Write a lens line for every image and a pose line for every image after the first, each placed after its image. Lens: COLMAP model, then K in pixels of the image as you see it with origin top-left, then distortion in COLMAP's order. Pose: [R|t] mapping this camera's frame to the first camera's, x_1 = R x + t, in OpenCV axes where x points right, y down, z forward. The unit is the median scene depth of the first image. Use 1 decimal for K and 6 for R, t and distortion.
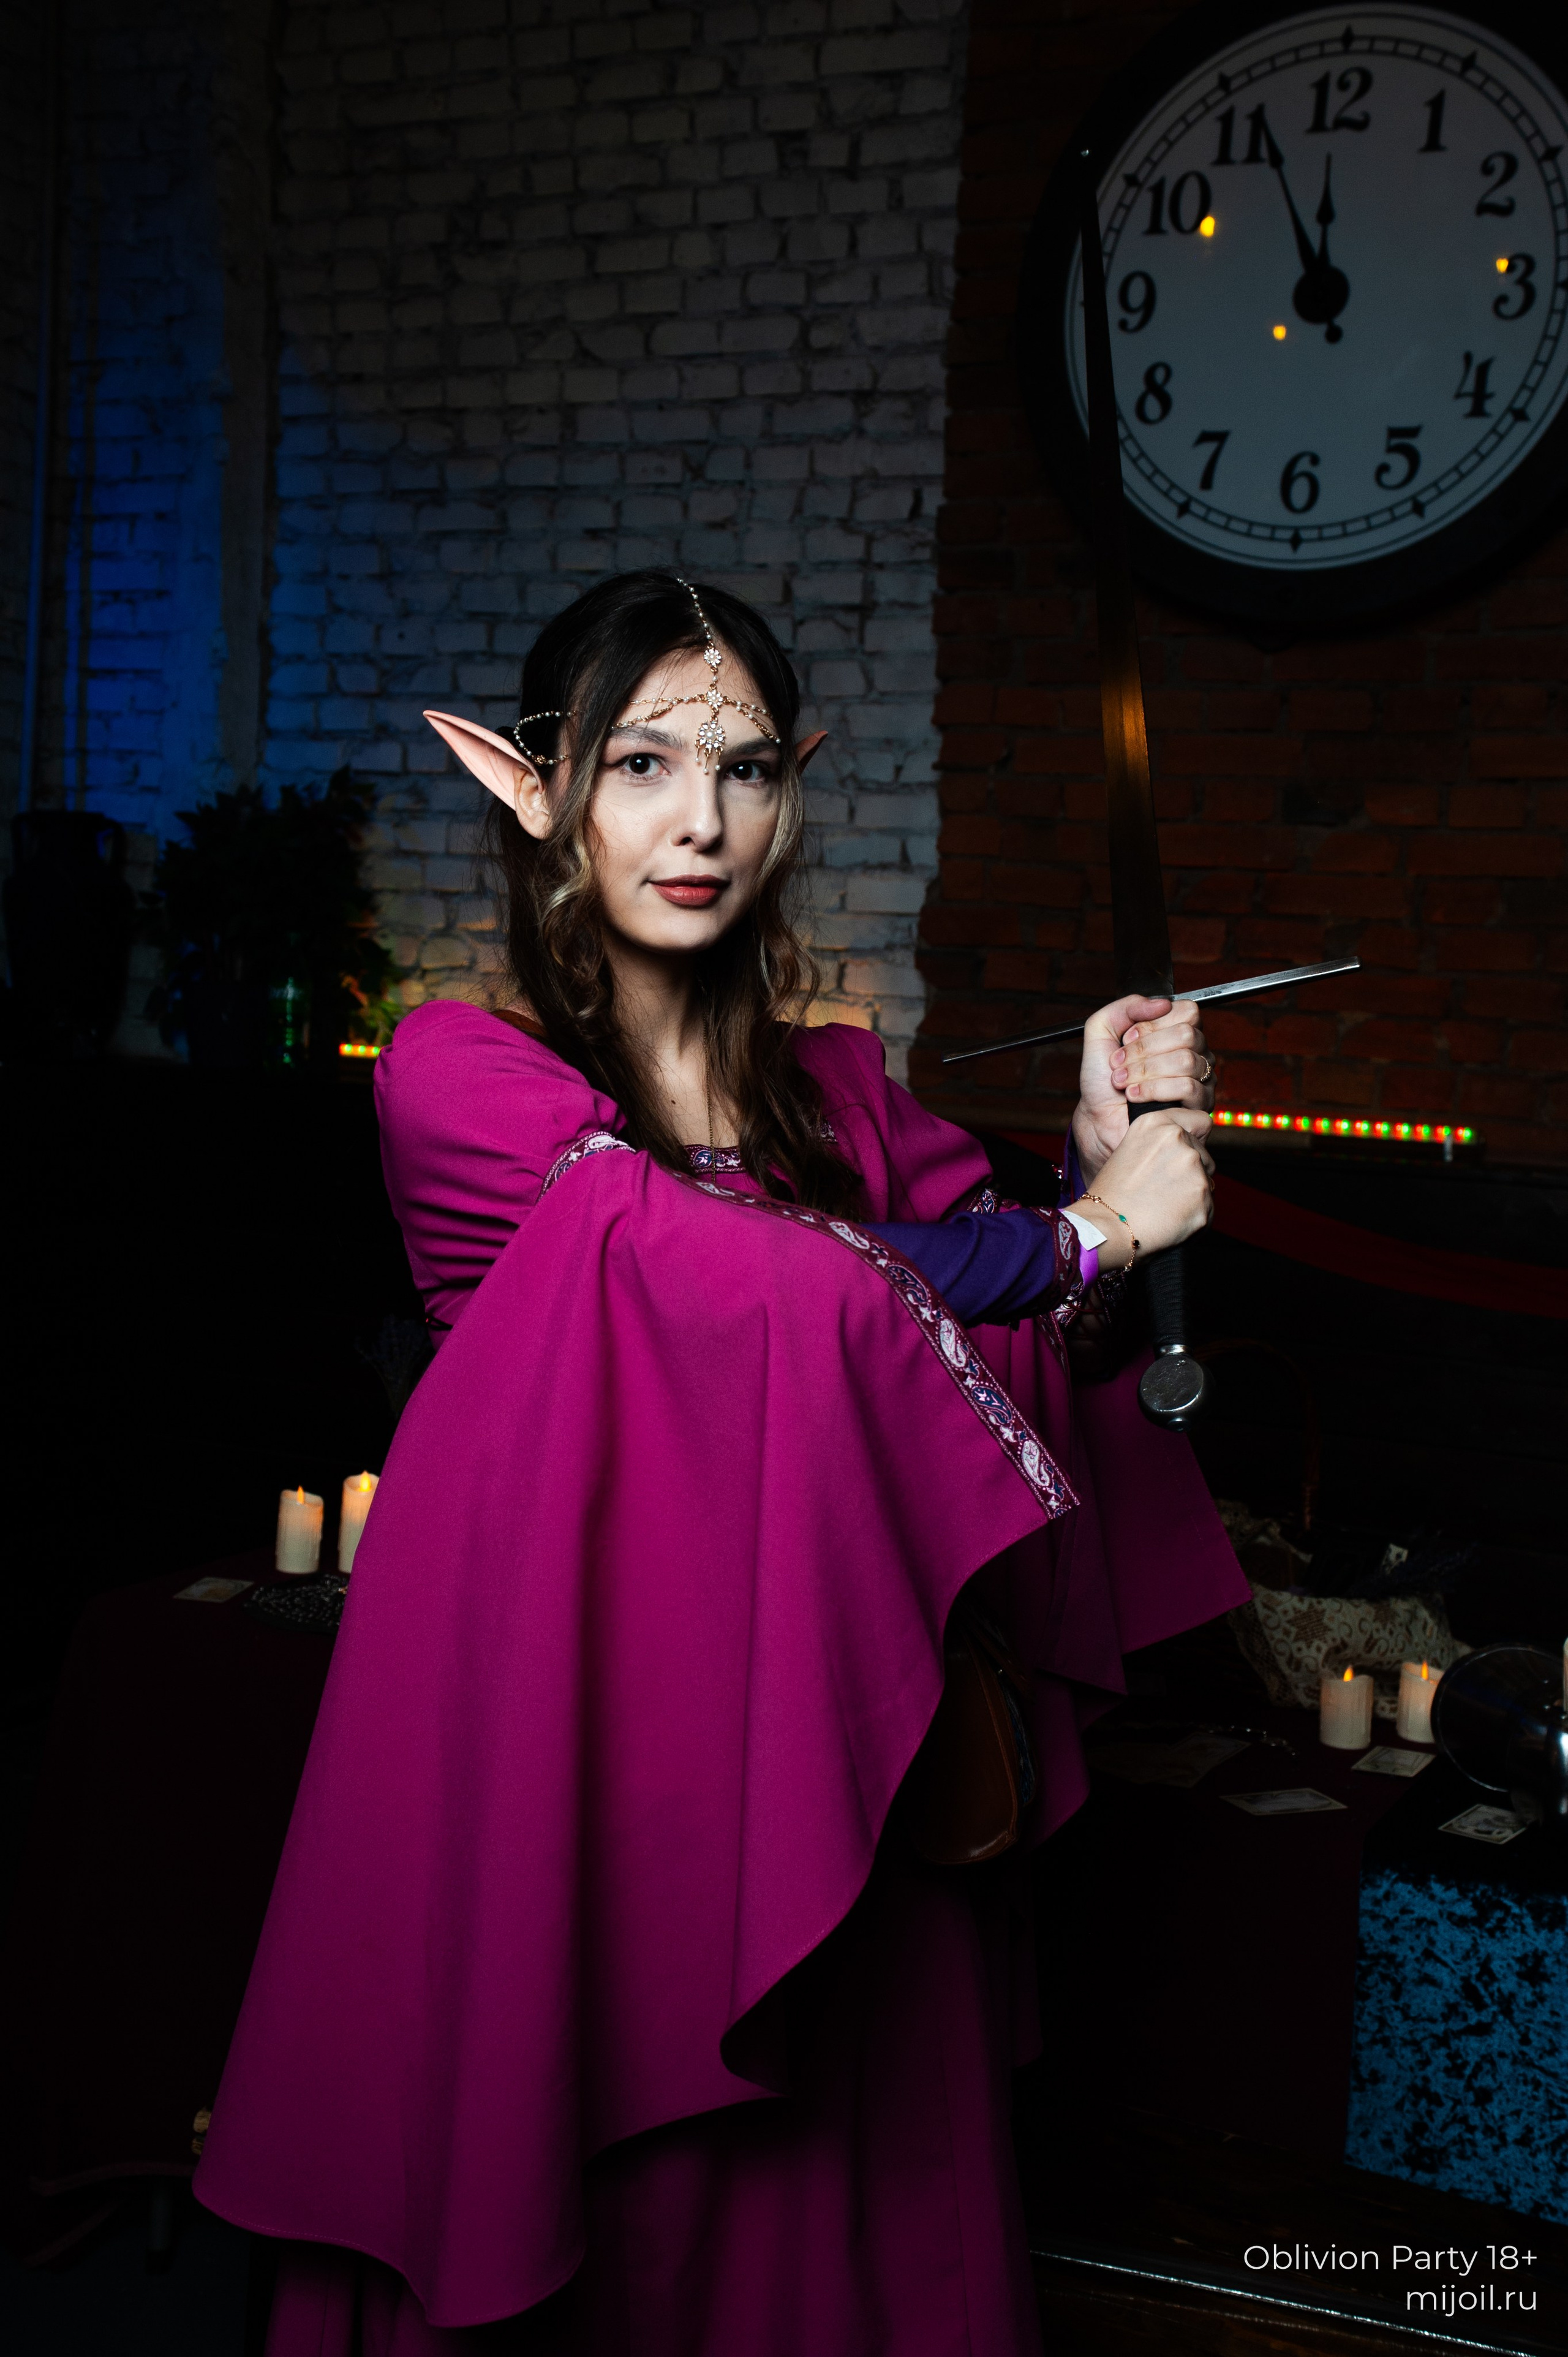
lens RADIAL K [[2650.6, 0, 763.2], [0, 2650.6, 1162.3], [0, 0, 1]] dist [0.099813, 0.000000]
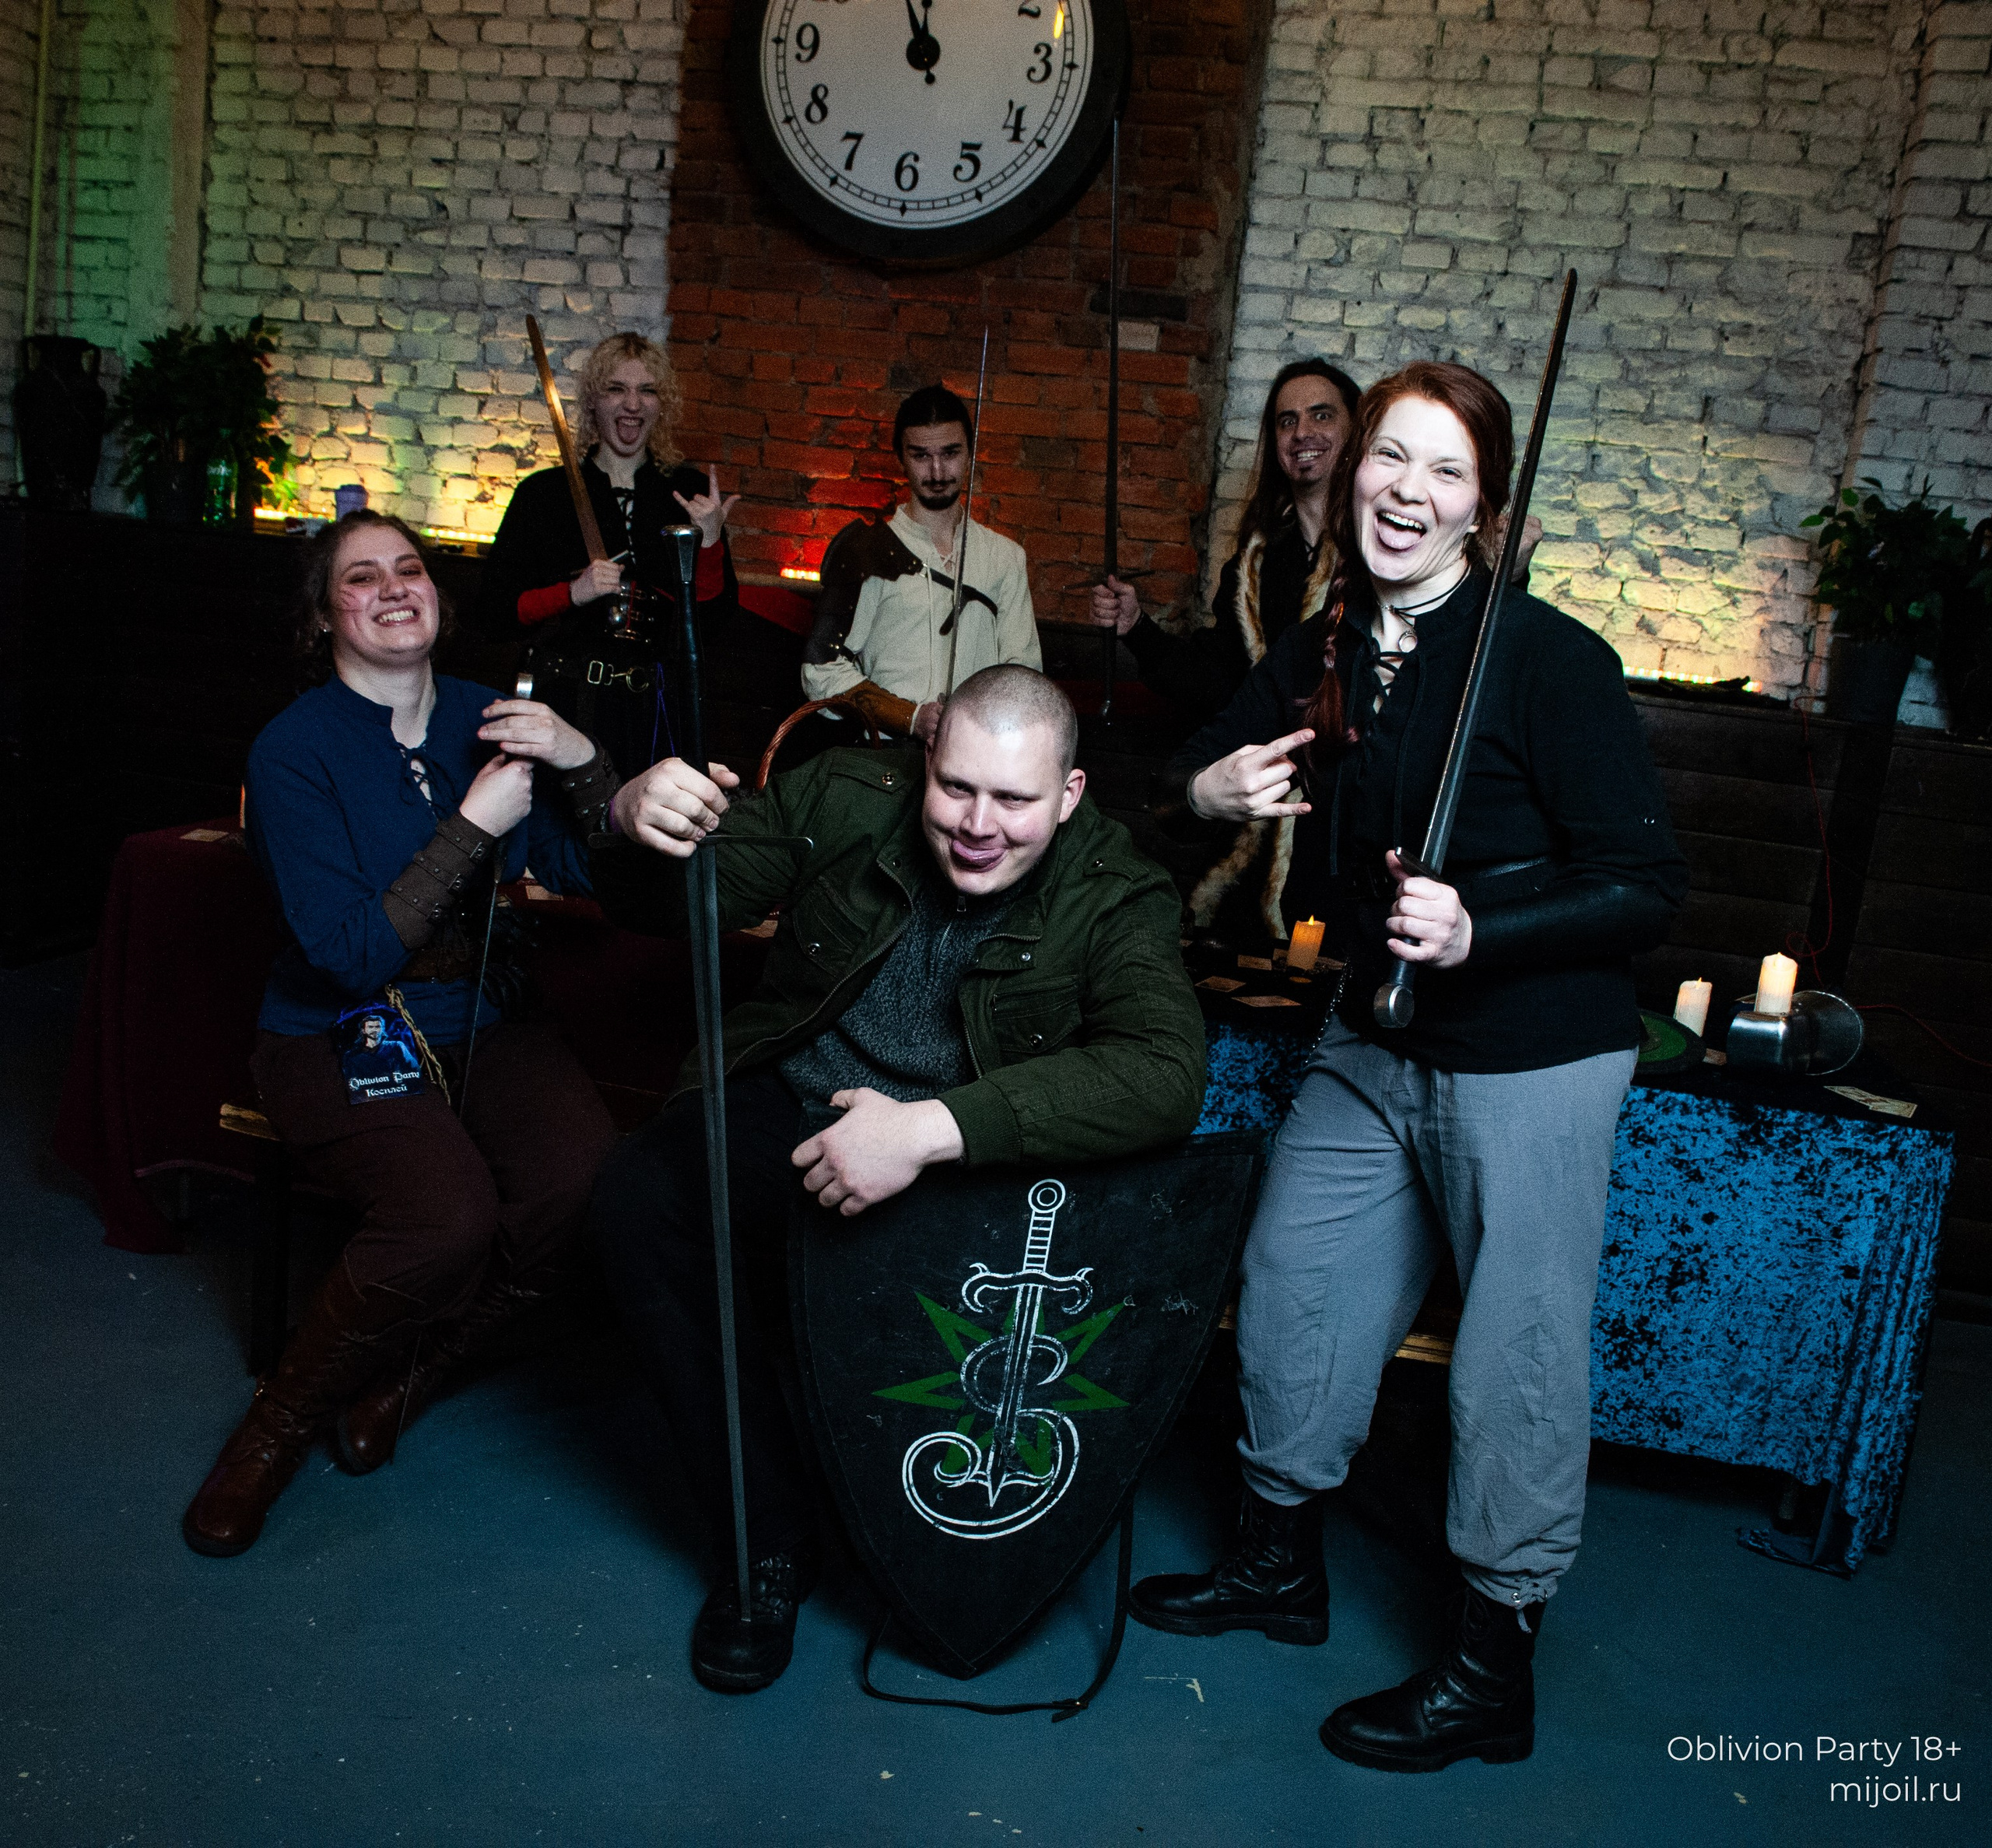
lens RADIAL K [[1886.2, 0, 941.1], [0, 1886.2, 910.7], [0, 0, 1]] dist [-0.067308, 0.000000]
pose [[0.978440, 0.009596, 0.206306, -0.000176], [-0.040082, 0.988750, 0.144104, 0.011817], [-0.202603, -0.149267, 0.967818, -0.099382]]
